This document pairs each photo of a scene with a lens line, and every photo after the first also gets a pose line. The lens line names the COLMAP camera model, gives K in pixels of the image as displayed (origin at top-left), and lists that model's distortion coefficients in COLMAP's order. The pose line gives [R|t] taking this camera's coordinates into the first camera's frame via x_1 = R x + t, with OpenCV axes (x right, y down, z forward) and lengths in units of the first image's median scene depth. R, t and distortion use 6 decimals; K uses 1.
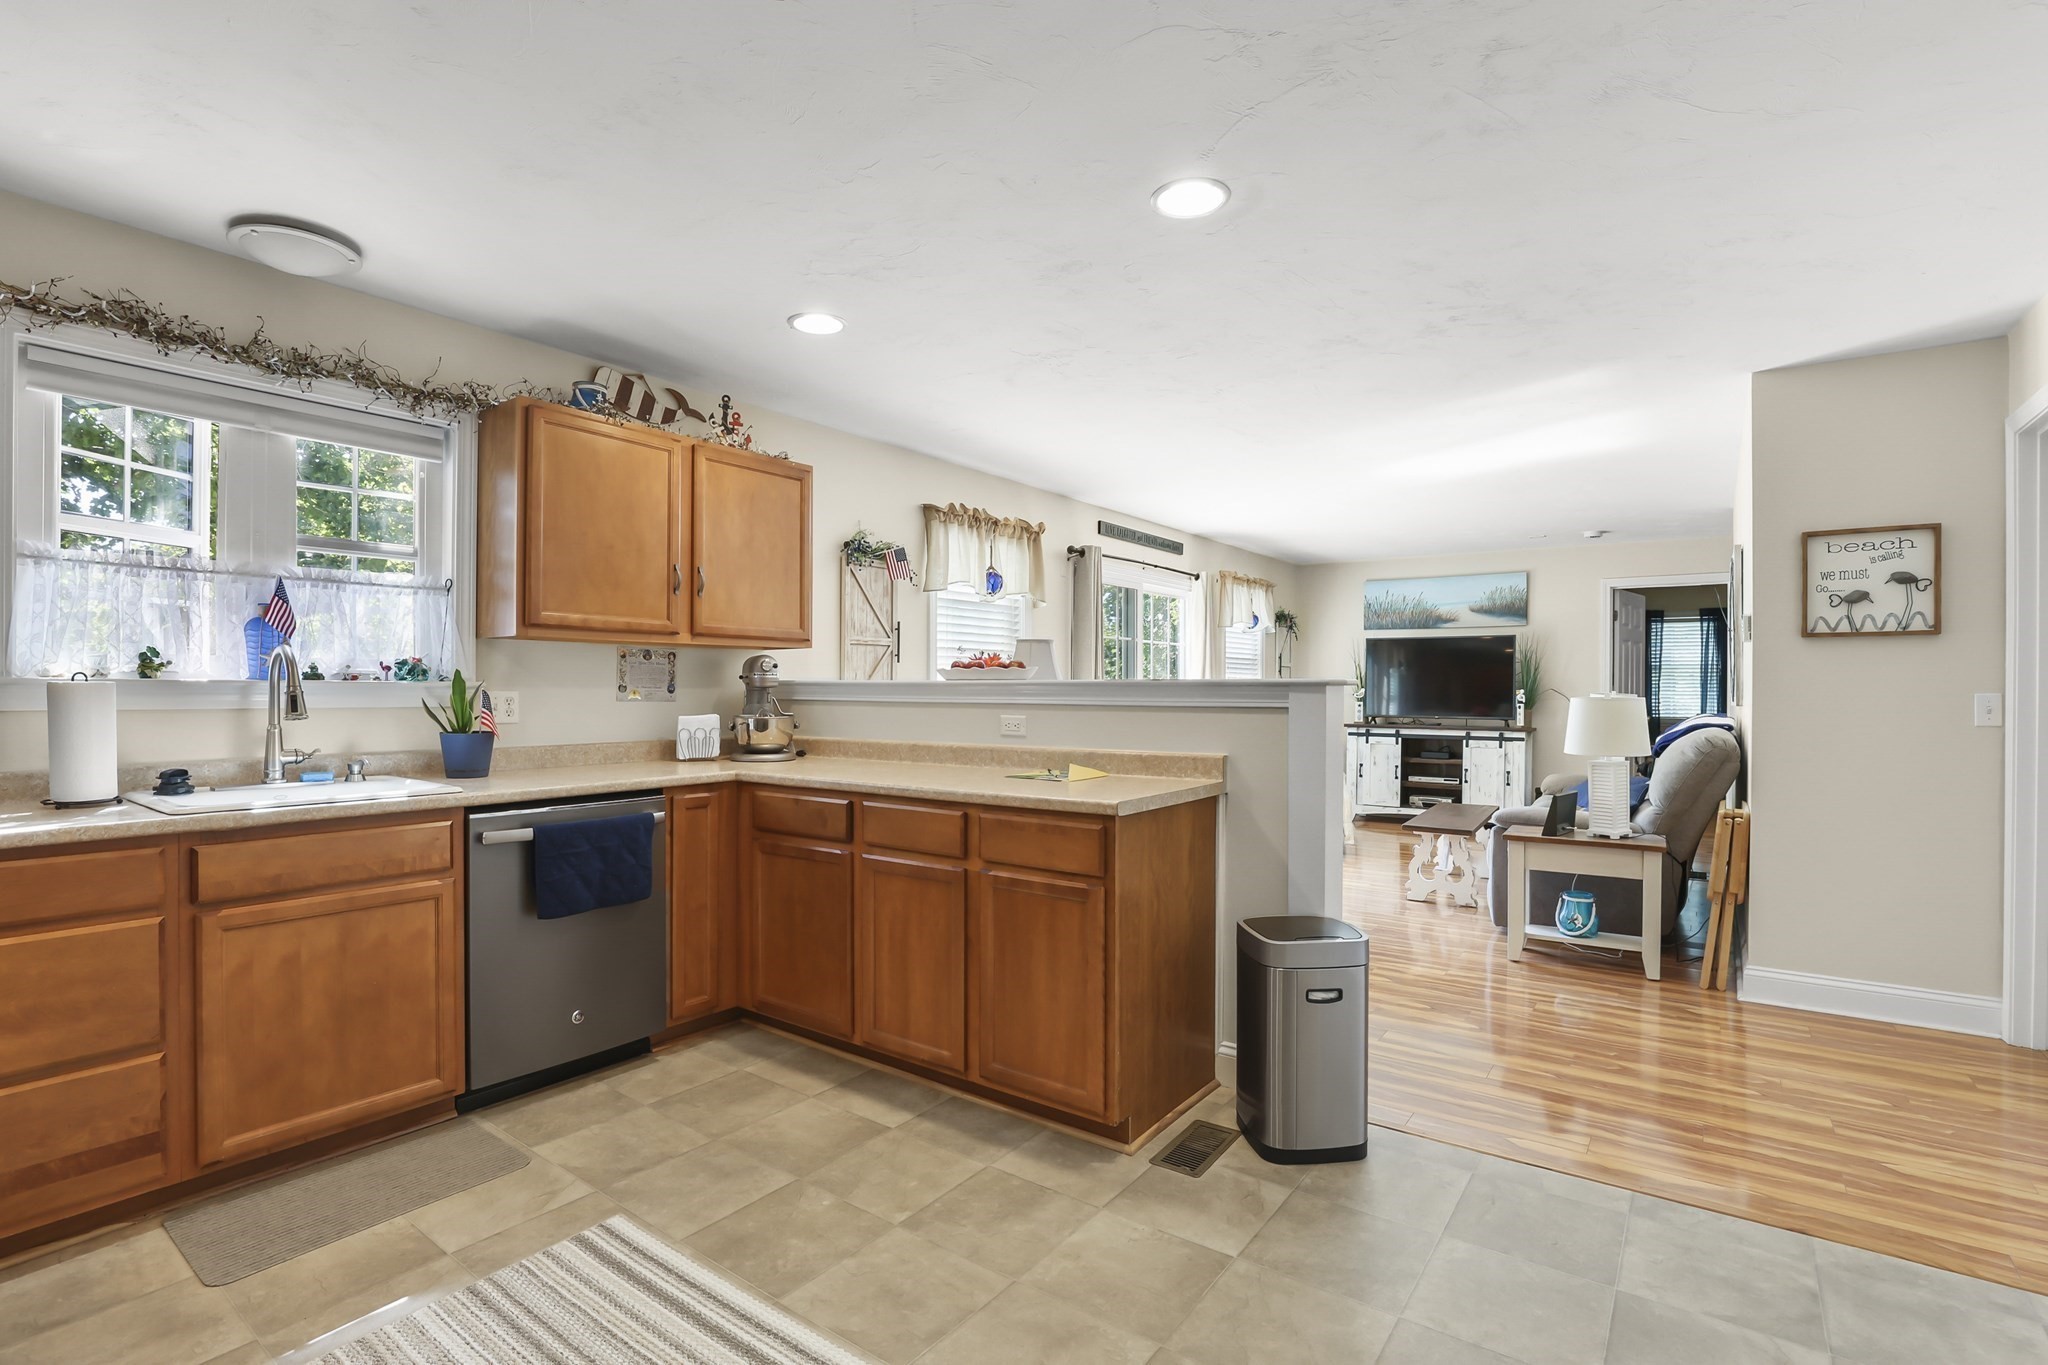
lens RADIAL K [[950.2, 0, 1024.3], [0, 950.2, 687.9], [0, 0, 1]] dist [-0.035000, 0.005493]
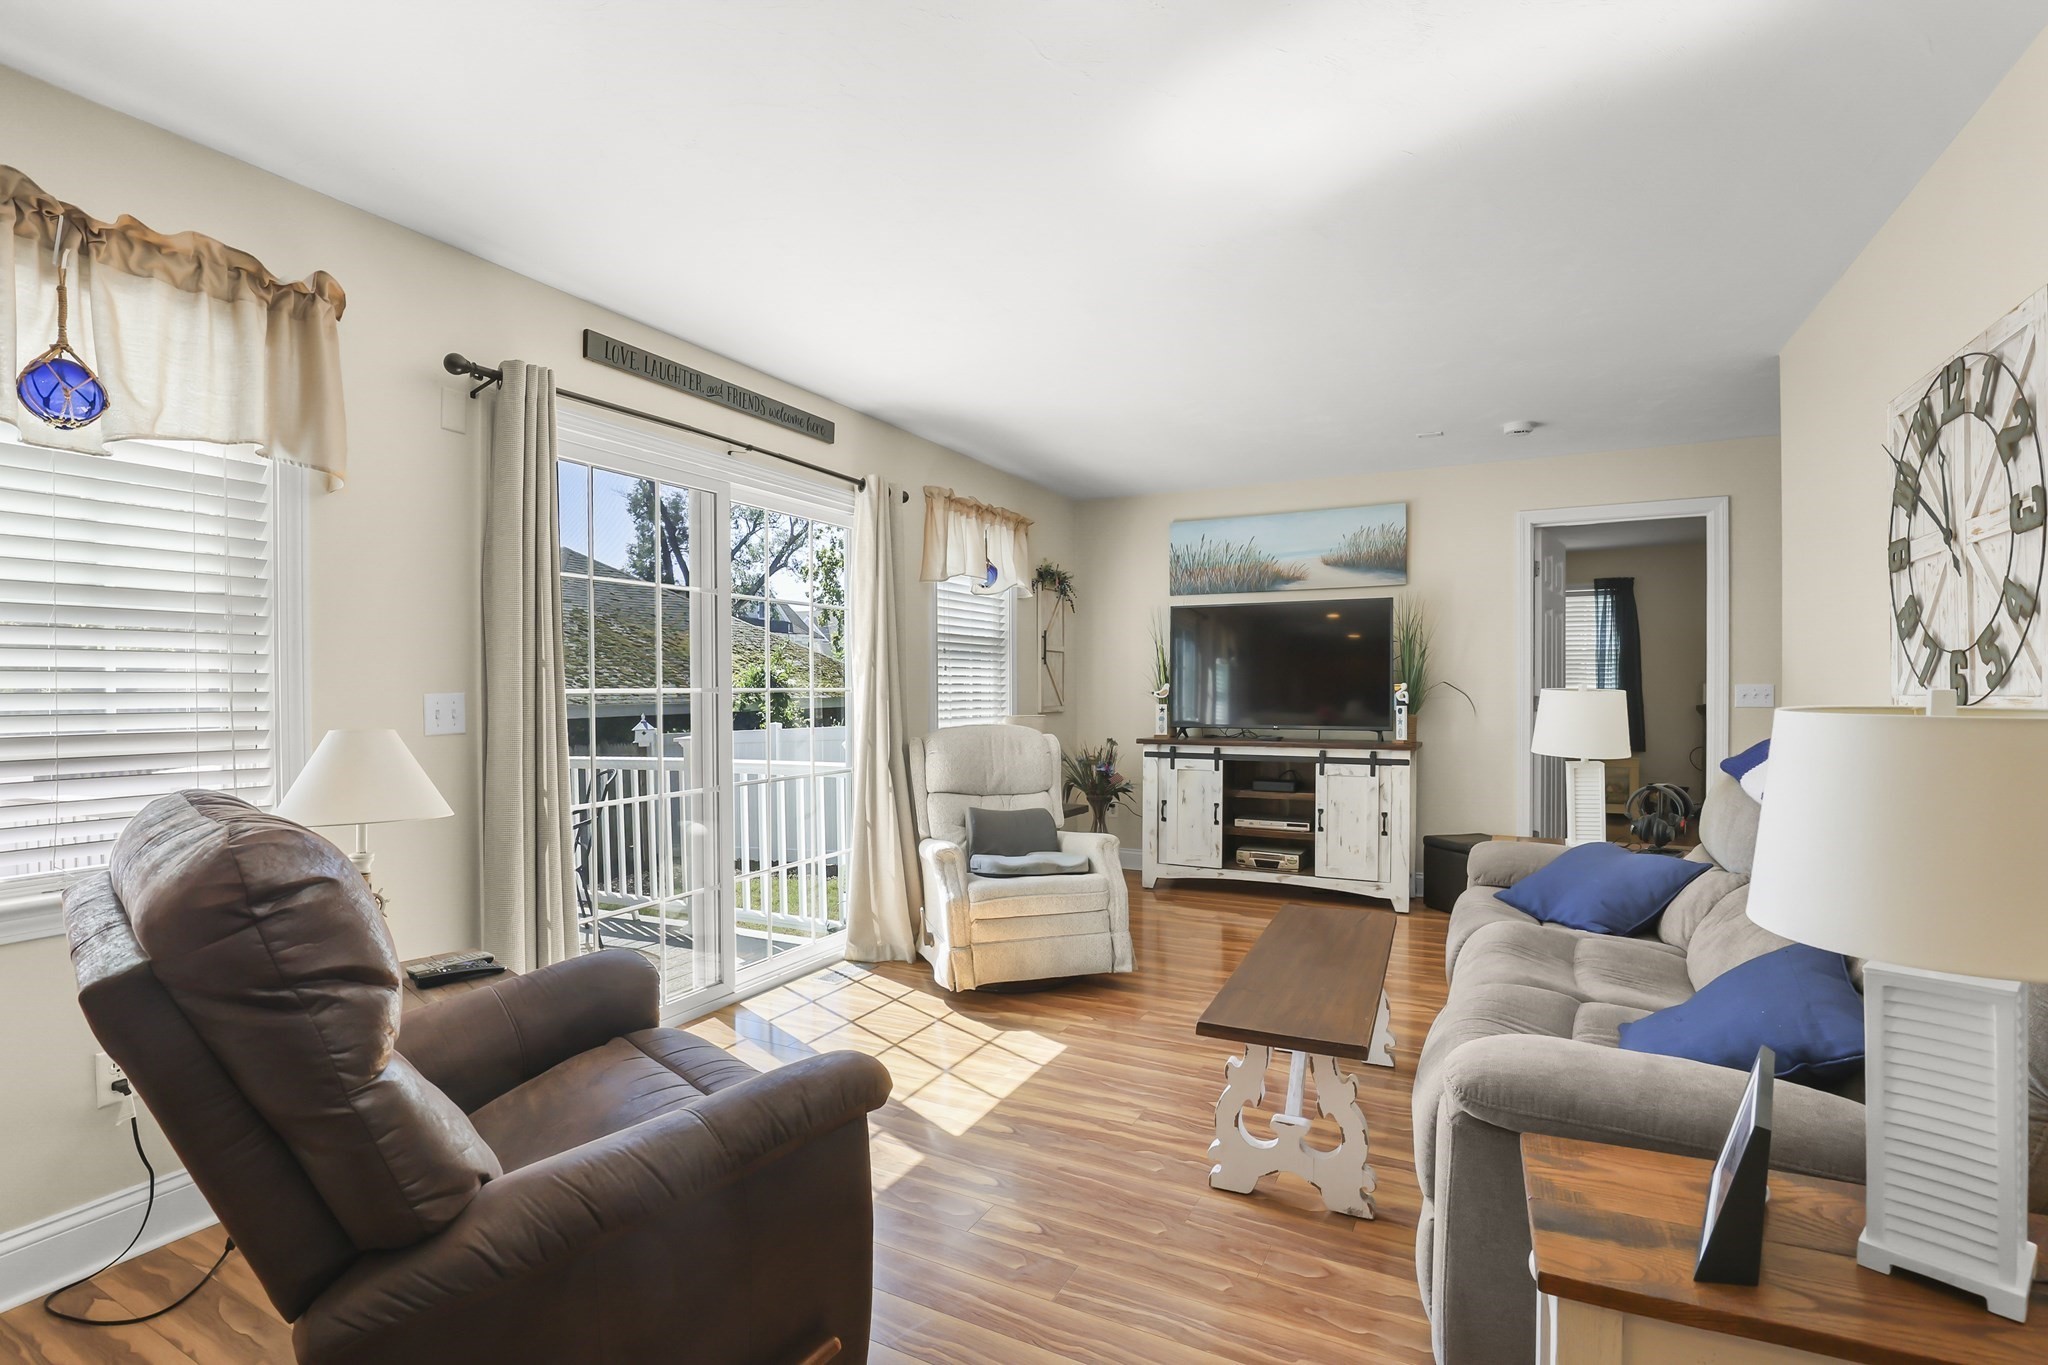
lens RADIAL K [[950.2, 0, 1018.4], [0, 950.2, 687.5], [0, 0, 1]] dist [-0.035000, 0.005493]
pose [[0.988817, -0.008729, 0.148881, 0.367966], [0.008330, 0.999960, 0.003302, 0.000703], [-0.148904, -0.002025, 0.988850, 0.851796]]
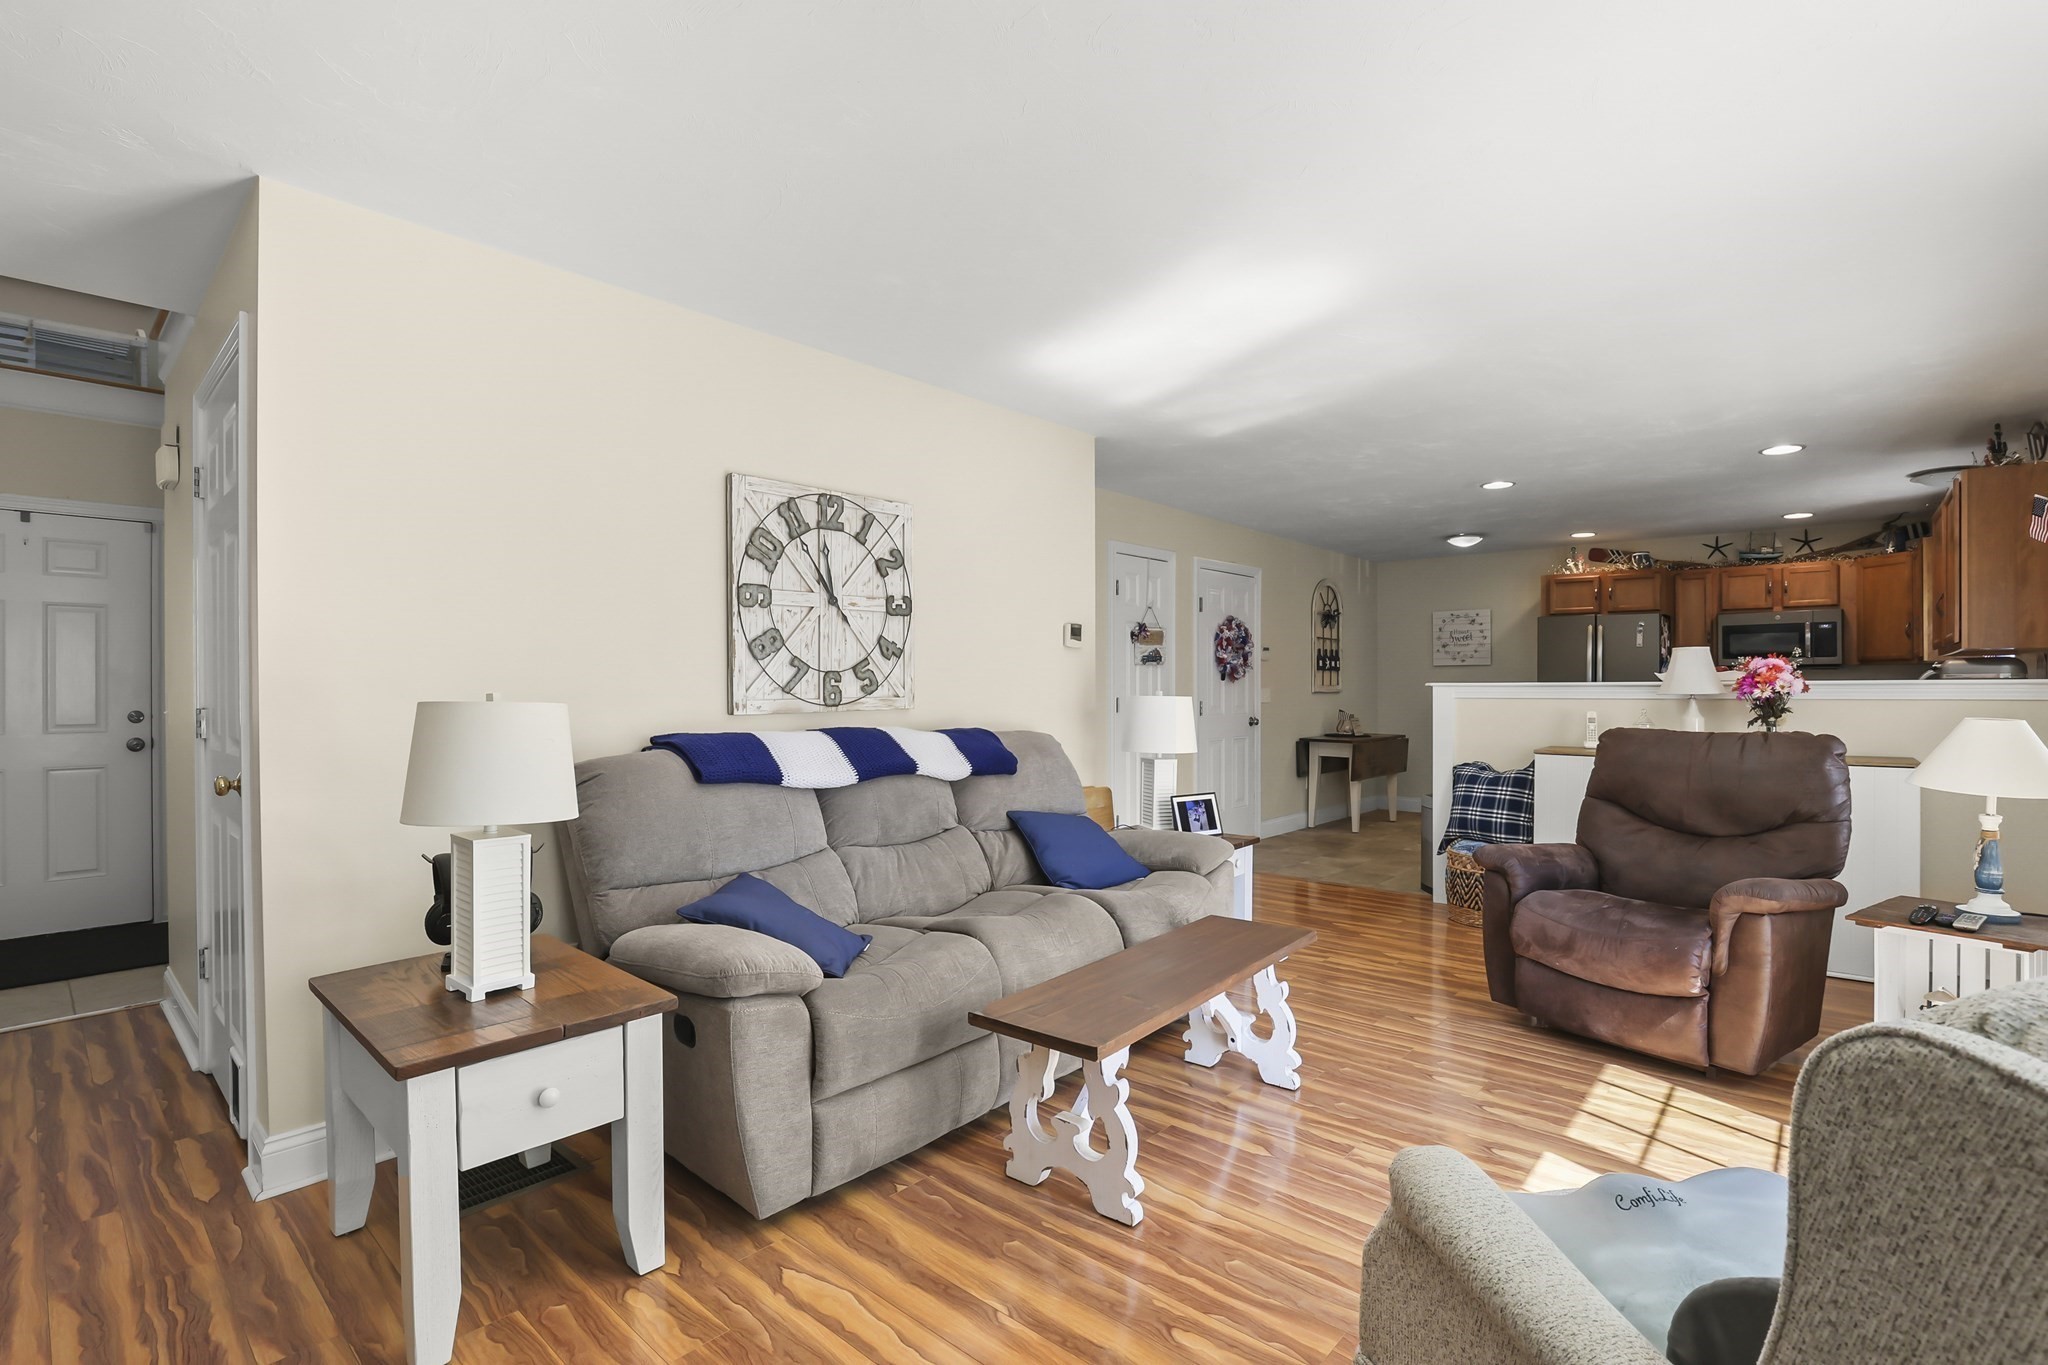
lens RADIAL K [[950.2, 0, 1002.3], [0, 950.2, 691.9], [0, 0, 1]] dist [-0.035000, 0.005493]
pose [[-0.994034, -0.000236, 0.109068, 0.718382], [0.000156, 0.999994, 0.003583, 0.002701], [-0.109068, 0.003578, -0.994028, 2.161239]]
